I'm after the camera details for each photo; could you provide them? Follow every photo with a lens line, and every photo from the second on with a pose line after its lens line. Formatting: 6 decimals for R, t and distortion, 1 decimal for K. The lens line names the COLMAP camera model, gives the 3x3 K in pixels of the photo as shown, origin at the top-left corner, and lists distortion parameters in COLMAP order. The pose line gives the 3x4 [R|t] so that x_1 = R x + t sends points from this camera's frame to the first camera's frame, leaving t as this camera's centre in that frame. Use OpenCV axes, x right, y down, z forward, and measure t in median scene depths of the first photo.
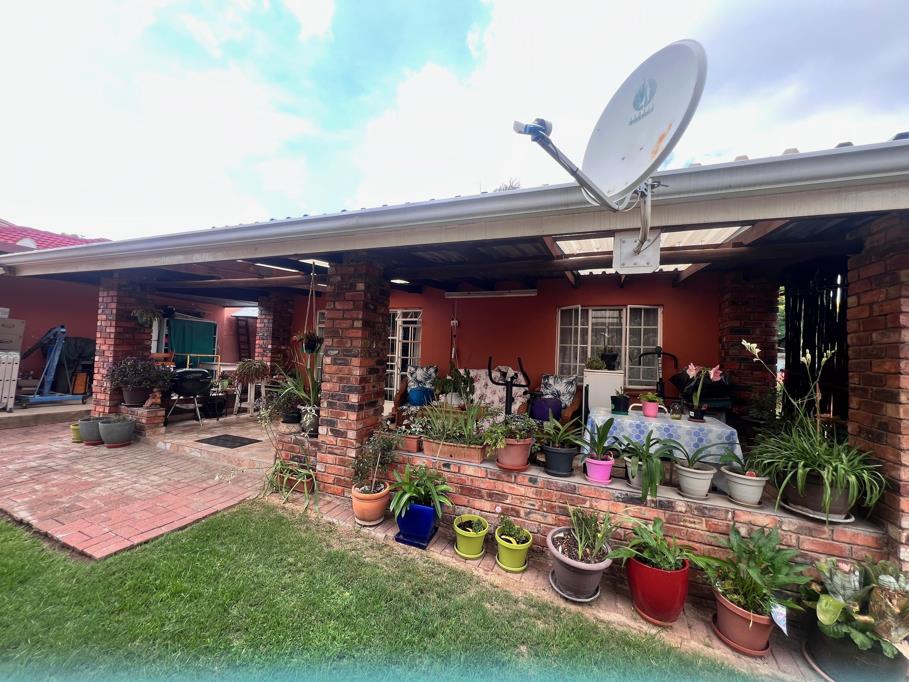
lens RADIAL K [[363.7, 0, 455.1], [0, 363.7, 341.8], [0, 0, 1]] dist [-0.002962, 0.000206]
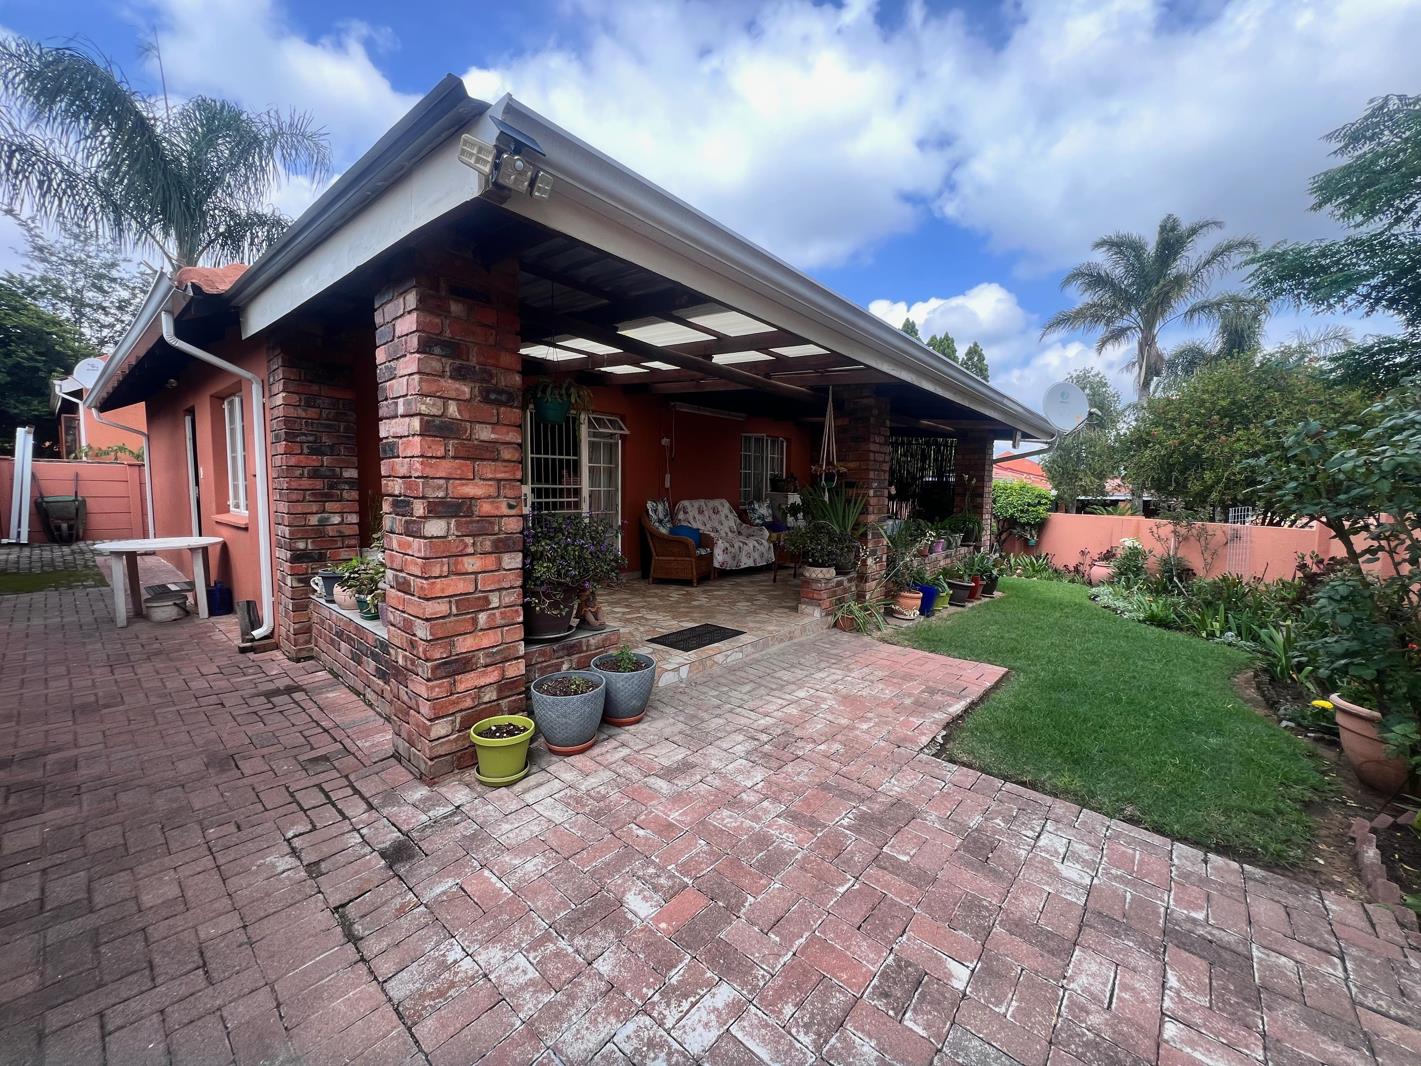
lens RADIAL K [[568.6, 0, 712.1], [0, 568.6, 535.3], [0, 0, 1]] dist [-0.002962, 0.000206]
pose [[0.299655, -0.114705, 0.947127, -1.926881], [-0.028614, 0.991219, 0.129098, -0.023265], [-0.953618, -0.065785, 0.293742, 0.914322]]
